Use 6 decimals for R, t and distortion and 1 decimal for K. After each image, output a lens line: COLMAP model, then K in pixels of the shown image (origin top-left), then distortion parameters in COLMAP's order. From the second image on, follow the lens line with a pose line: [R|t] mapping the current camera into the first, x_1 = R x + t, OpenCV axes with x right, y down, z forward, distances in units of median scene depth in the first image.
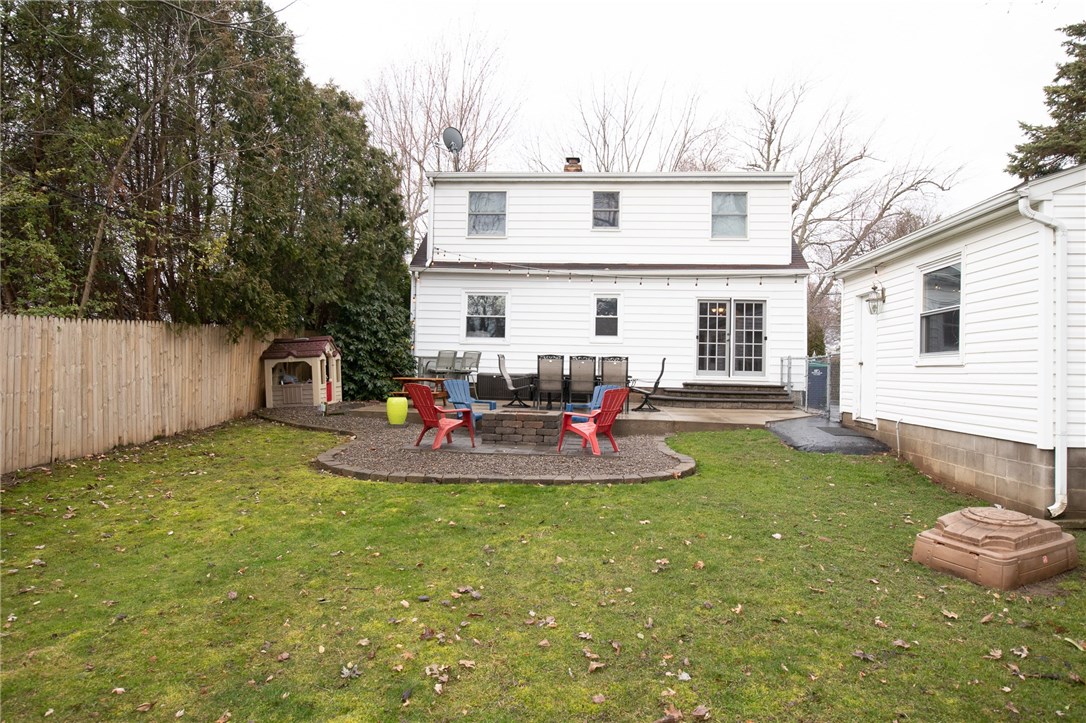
lens RADIAL K [[675.7, 0, 546.7], [0, 675.7, 365.3], [0, 0, 1]] dist [-0.036042, -0.000018]
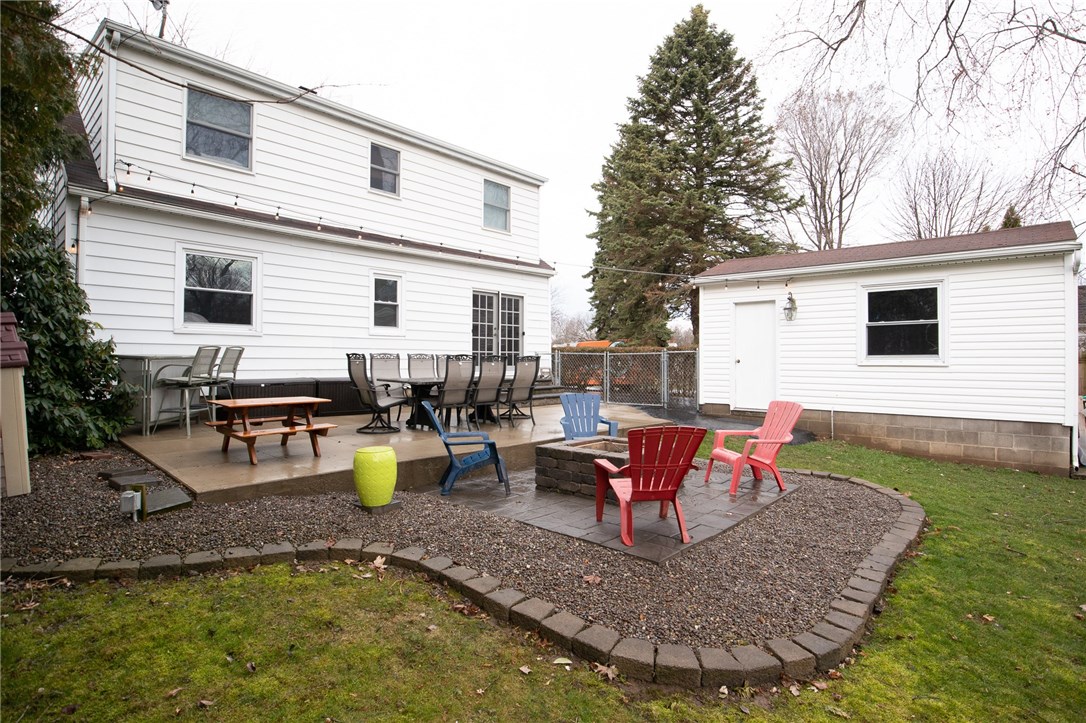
lens RADIAL K [[555.4, 0, 547.4], [0, 555.4, 359.0], [0, 0, 1]] dist [-0.029538, 0.000899]
pose [[0.598522, -0.018449, 0.800894, -0.329453], [0.003531, 0.999786, 0.020392, -0.017961], [-0.801099, -0.009377, 0.598459, 0.453425]]
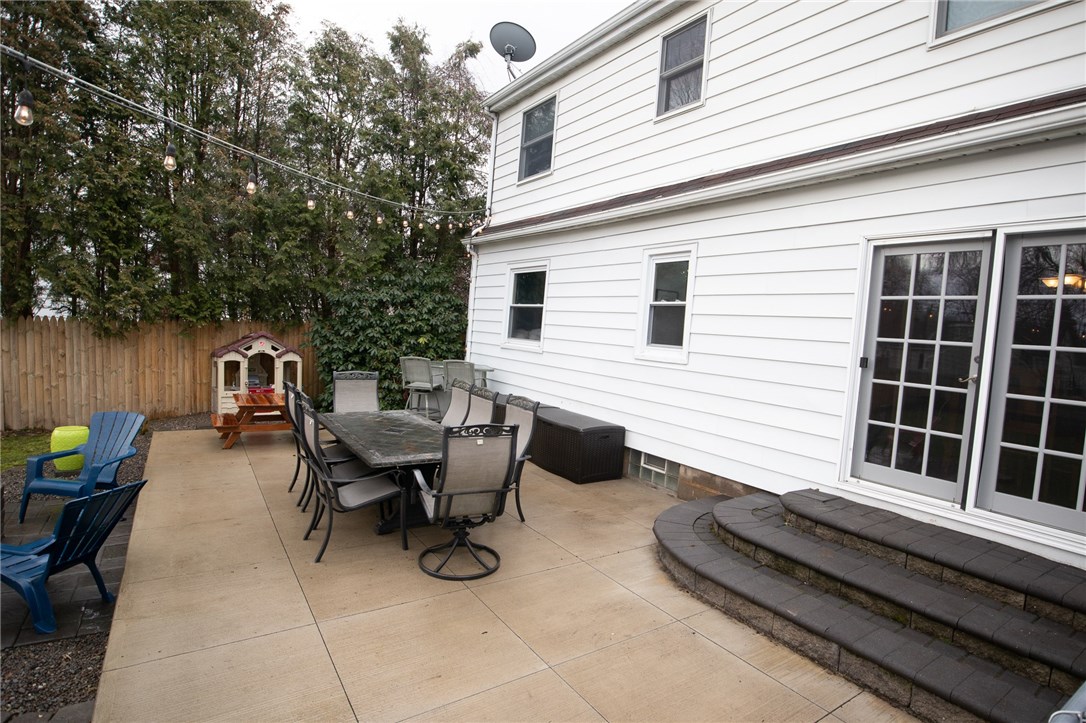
lens RADIAL K [[555.4, 0, 542.3], [0, 555.4, 358.8], [0, 0, 1]] dist [-0.029538, 0.000899]
pose [[0.629670, 0.064837, -0.774152, 0.329915], [-0.052301, 0.997788, 0.041027, -0.045851], [0.775100, 0.014655, 0.631669, 0.703684]]
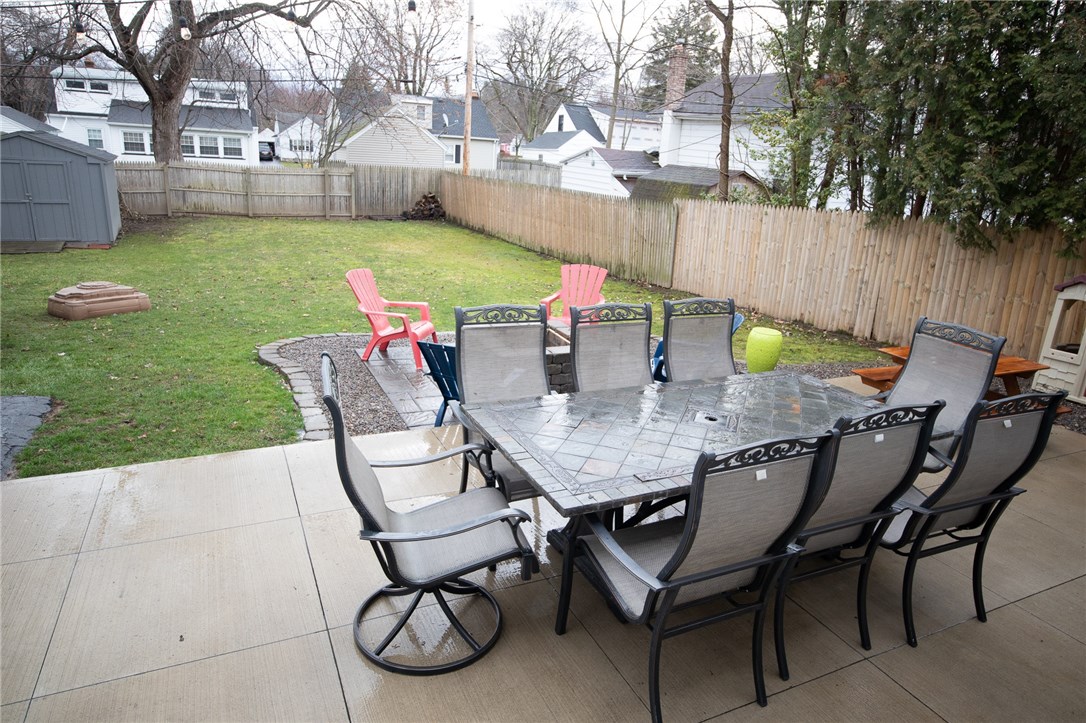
lens RADIAL K [[675.7, 0, 544.9], [0, 675.7, 359.0], [0, 0, 1]] dist [-0.036042, -0.000018]
pose [[-0.857970, 0.075908, -0.508061, 0.175994], [-0.074862, 0.959988, 0.269850, -0.052157], [0.508217, 0.269557, -0.817958, 0.966124]]
